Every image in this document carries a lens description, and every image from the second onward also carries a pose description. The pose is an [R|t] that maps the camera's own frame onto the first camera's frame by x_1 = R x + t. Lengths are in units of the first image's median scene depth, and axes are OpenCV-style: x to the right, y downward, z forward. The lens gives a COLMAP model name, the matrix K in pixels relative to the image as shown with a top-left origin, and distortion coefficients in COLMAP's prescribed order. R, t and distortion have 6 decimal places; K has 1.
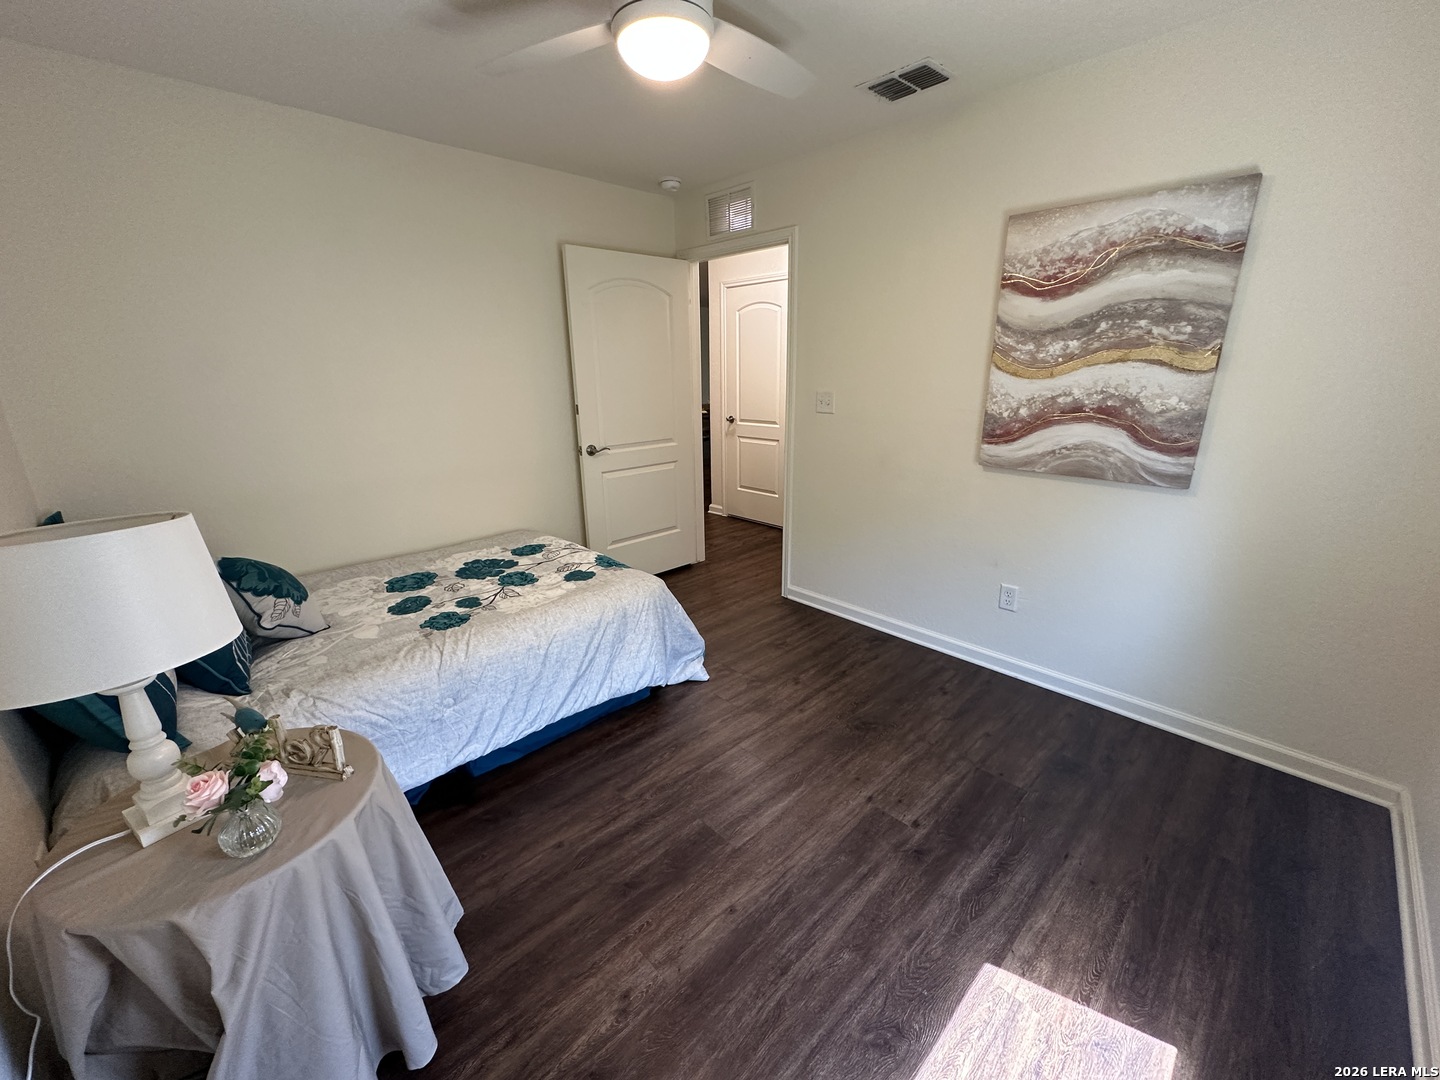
lens RADIAL K [[575.4, 0, 721.8], [0, 575.4, 540.3], [0, 0, 1]] dist [-0.003853, 0.000658]
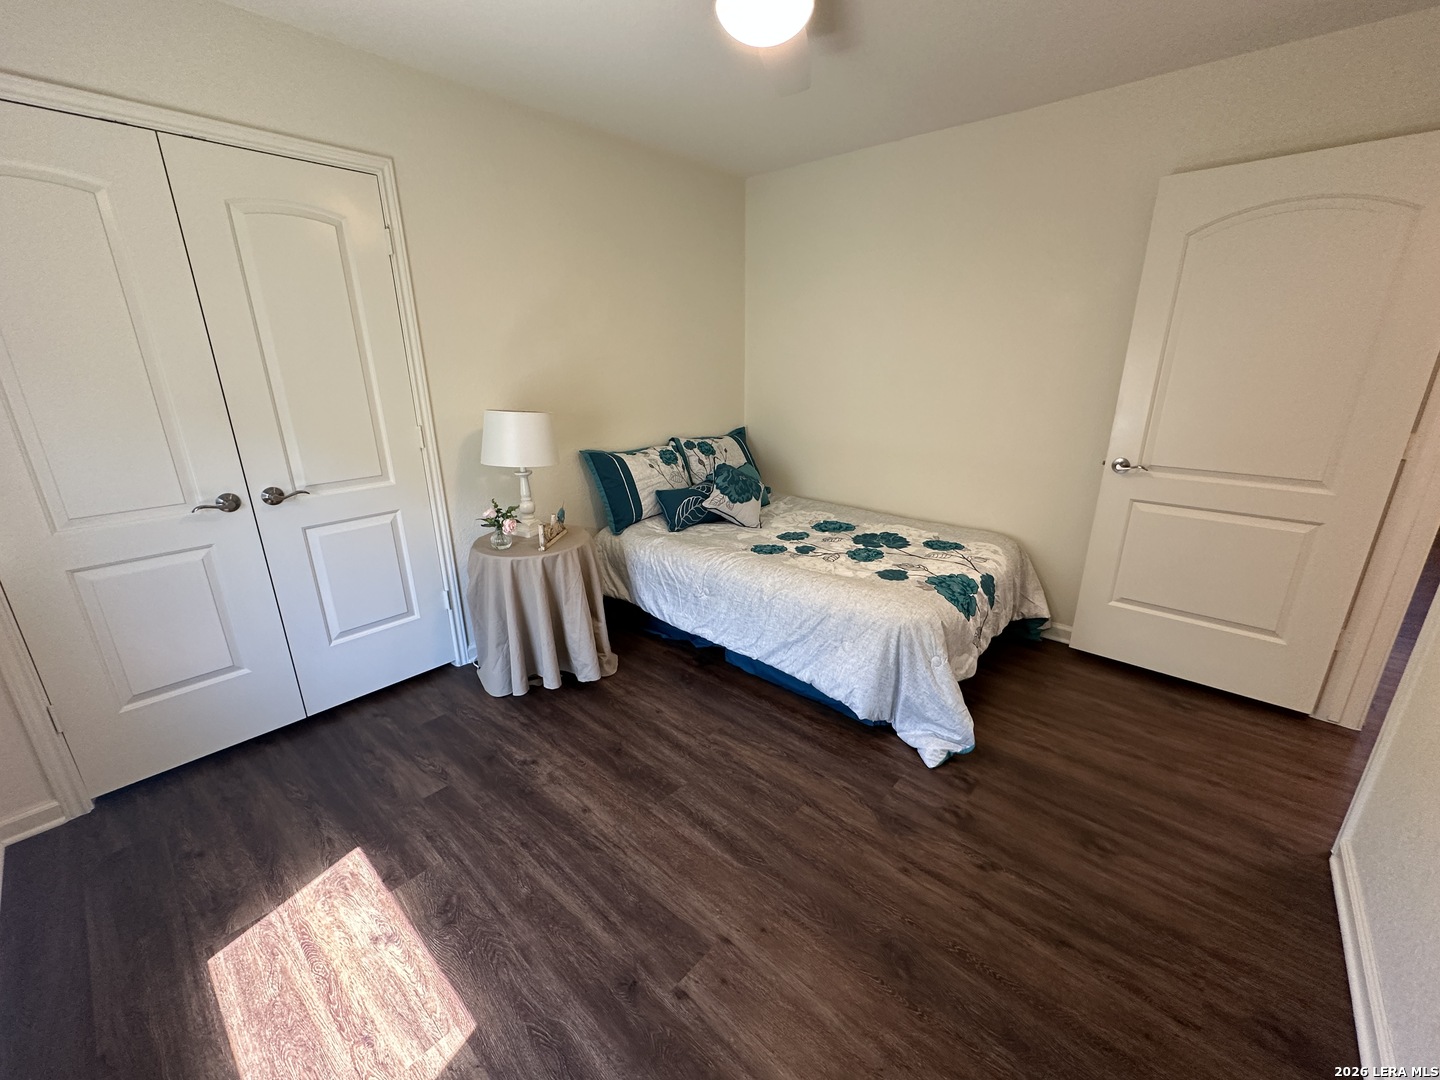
lens RADIAL K [[575.4, 0, 717.3], [0, 575.4, 540.2], [0, 0, 1]] dist [-0.003853, 0.000658]
pose [[0.080159, 0.312821, -0.946424, 0.764451], [-0.284781, 0.917091, 0.279006, -0.216711], [0.955235, 0.247159, 0.162598, 0.714192]]
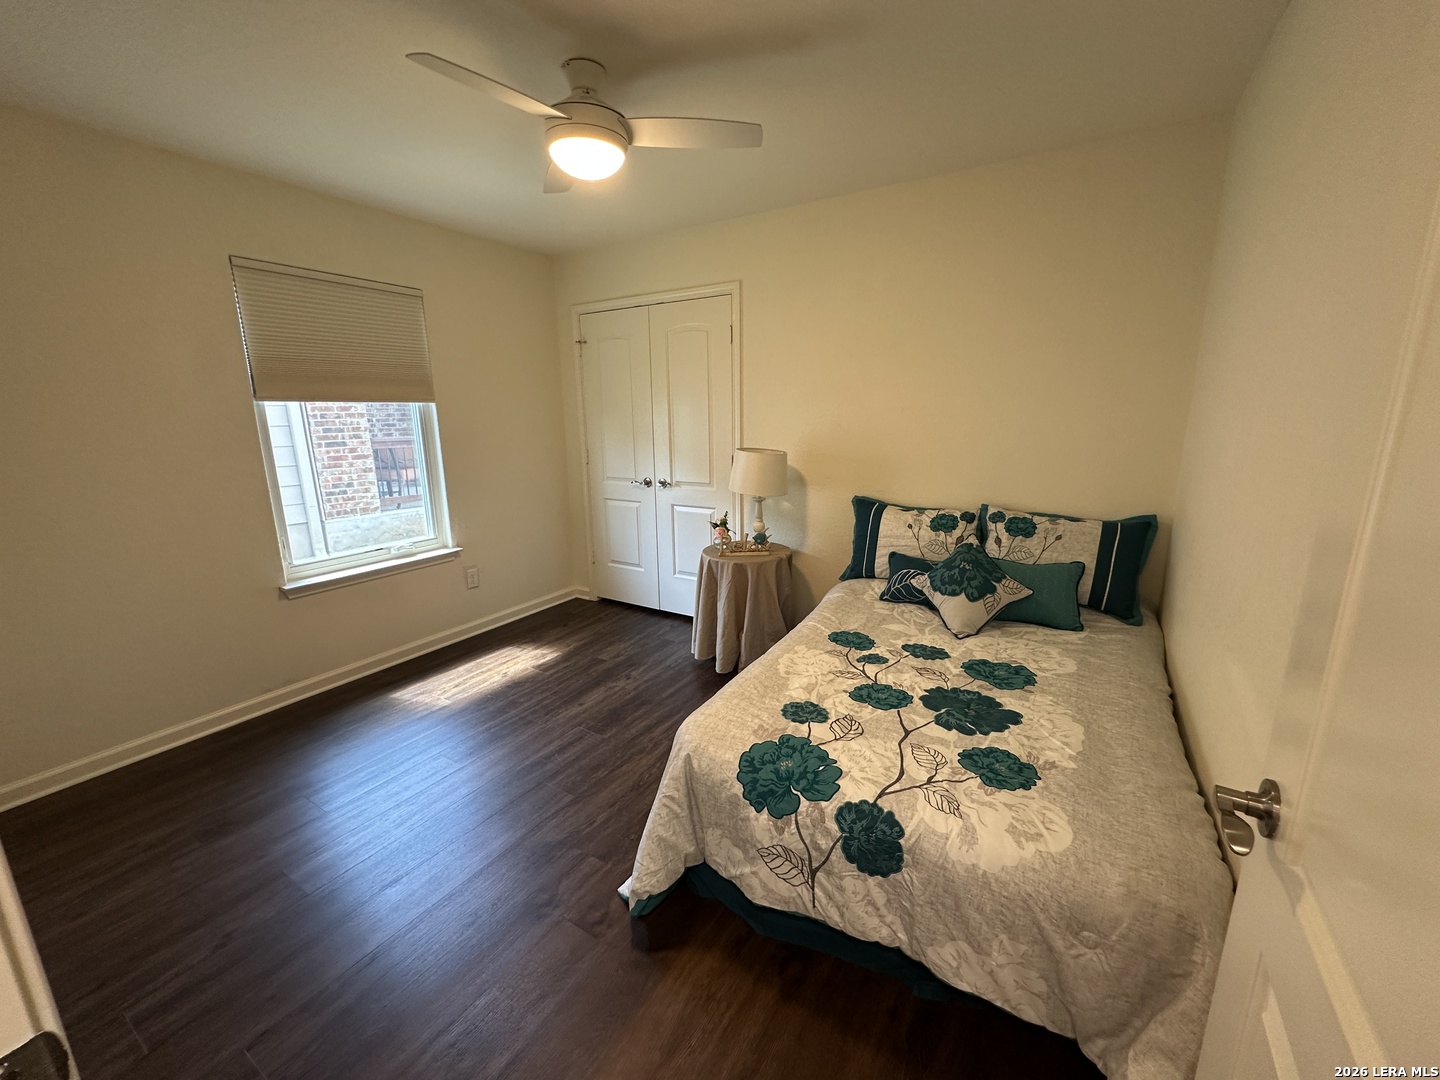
lens RADIAL K [[575.4, 0, 721.0], [0, 575.4, 538.0], [0, 0, 1]] dist [-0.003853, 0.000658]
pose [[-0.968150, 0.078504, -0.237745, -0.016066], [-0.048038, 0.873685, 0.484115, -0.545965], [0.245719, 0.480117, -0.842087, 1.830673]]
